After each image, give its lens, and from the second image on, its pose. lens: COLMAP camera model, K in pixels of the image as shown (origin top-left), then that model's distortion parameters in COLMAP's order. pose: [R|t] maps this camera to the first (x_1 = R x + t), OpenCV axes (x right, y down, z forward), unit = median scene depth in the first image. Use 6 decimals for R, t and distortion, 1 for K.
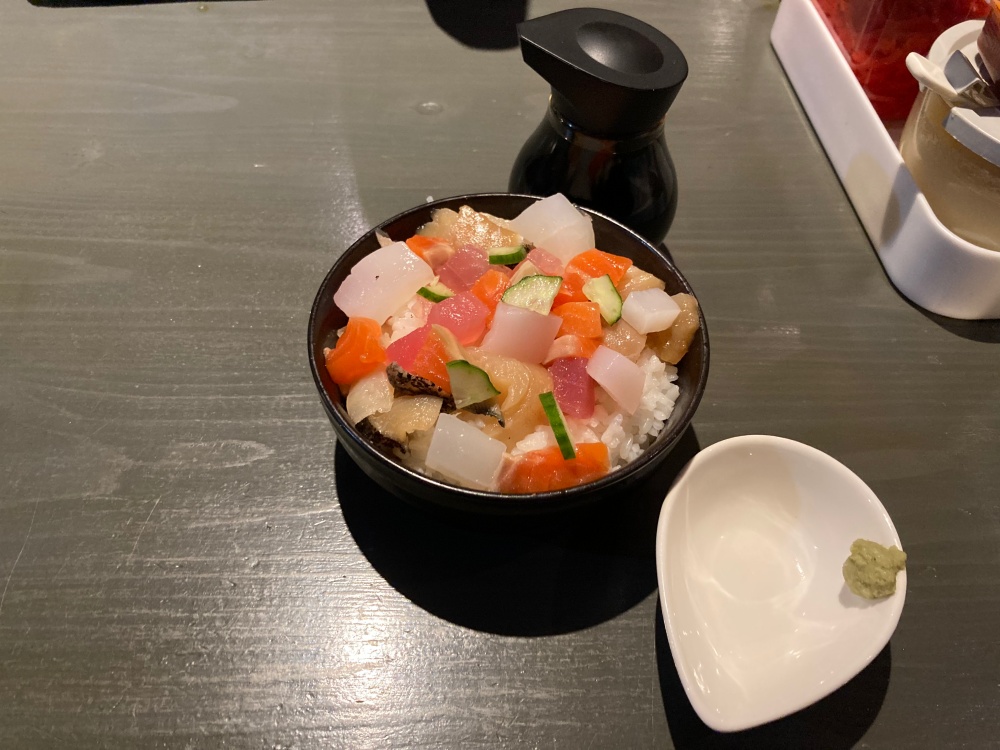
lens RADIAL K [[811.5, 0, 493.9], [0, 811.5, 379.6], [0, 0, 1]] dist [0.008521, -0.028211]
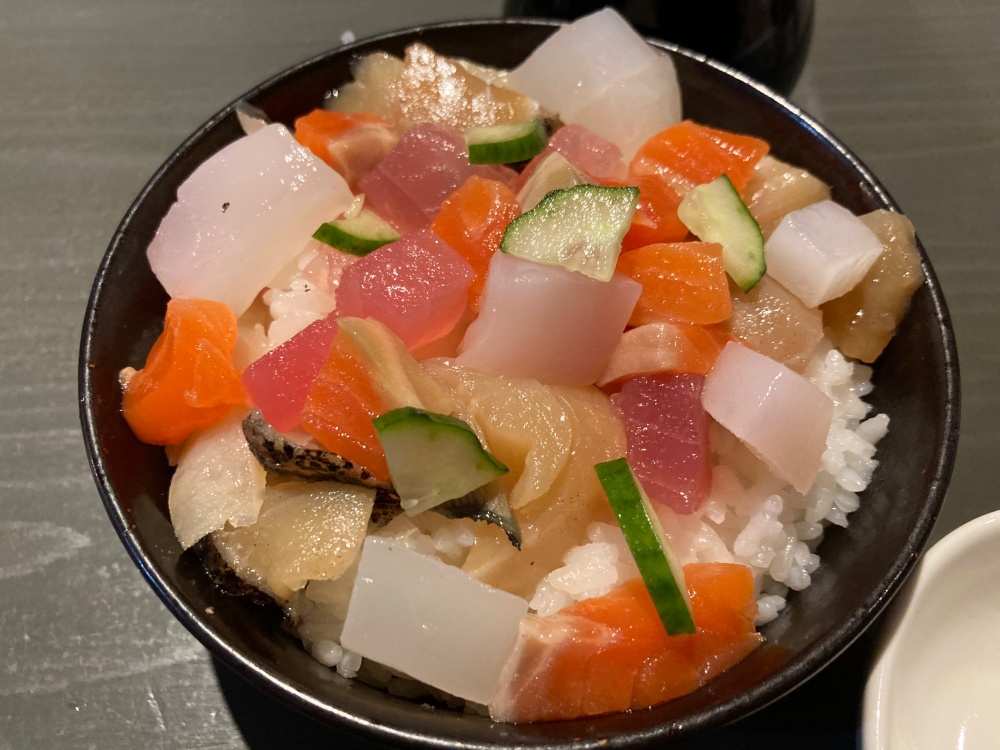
lens RADIAL K [[811.5, 0, 489.4], [0, 811.5, 393.7], [0, 0, 1]] dist [0.008521, -0.028211]
pose [[0.998953, -0.044934, -0.008553, 0.003333], [0.045679, 0.989723, 0.135507, -0.076699], [0.002377, -0.135756, 0.990739, 0.535724]]
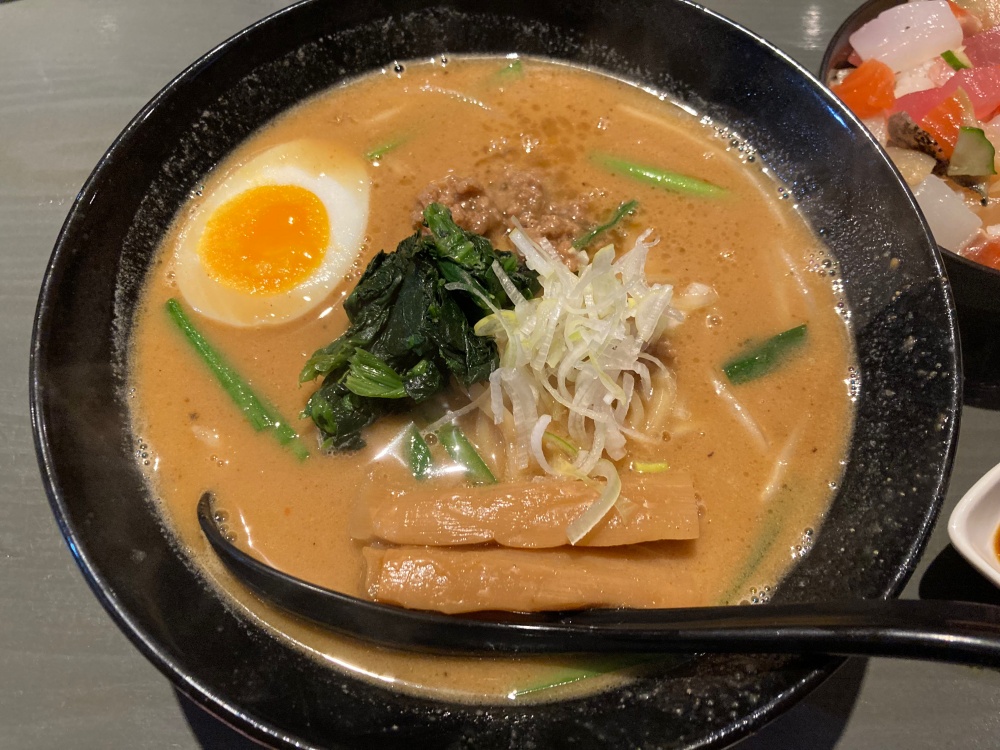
lens RADIAL K [[811.5, 0, 493.4], [0, 811.5, 372.9], [0, 0, 1]] dist [0.008521, -0.028211]
pose [[0.898054, 0.377257, -0.226222, -0.216230], [-0.317987, 0.912109, 0.258730, 0.168270], [0.303947, -0.160418, 0.939086, -0.170933]]
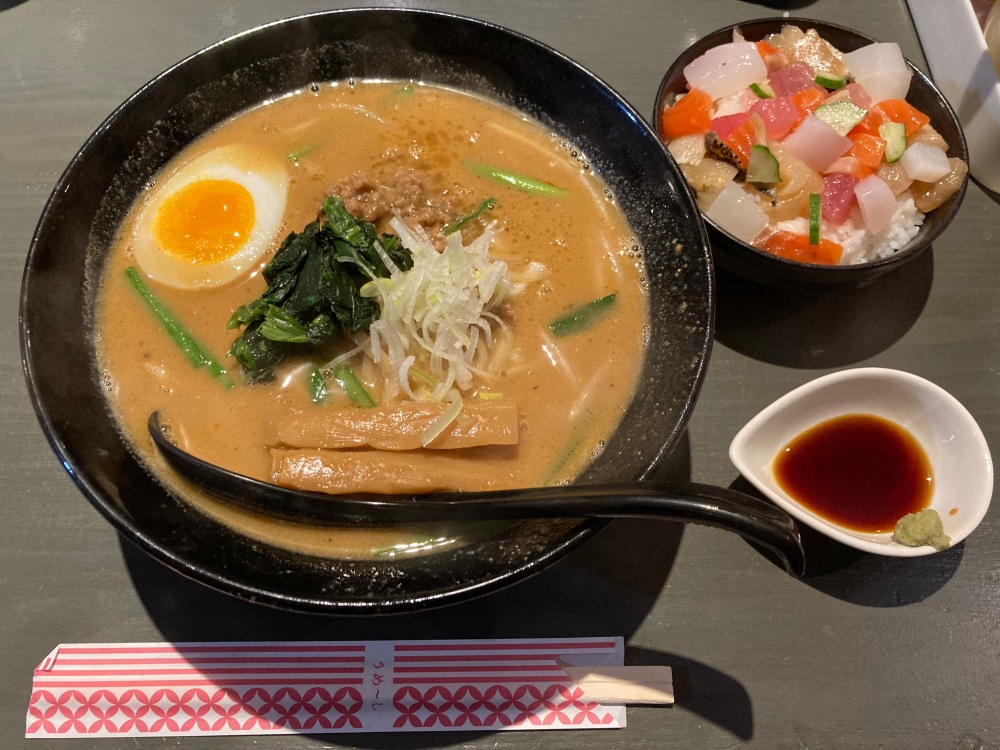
lens RADIAL K [[811.5, 0, 497.7], [0, 811.5, 373.8], [0, 0, 1]] dist [0.008521, -0.028211]
pose [[0.902754, 0.389138, -0.183322, -0.042003], [-0.338516, 0.905637, 0.255400, 0.109605], [0.265409, -0.168506, 0.949296, -0.386915]]
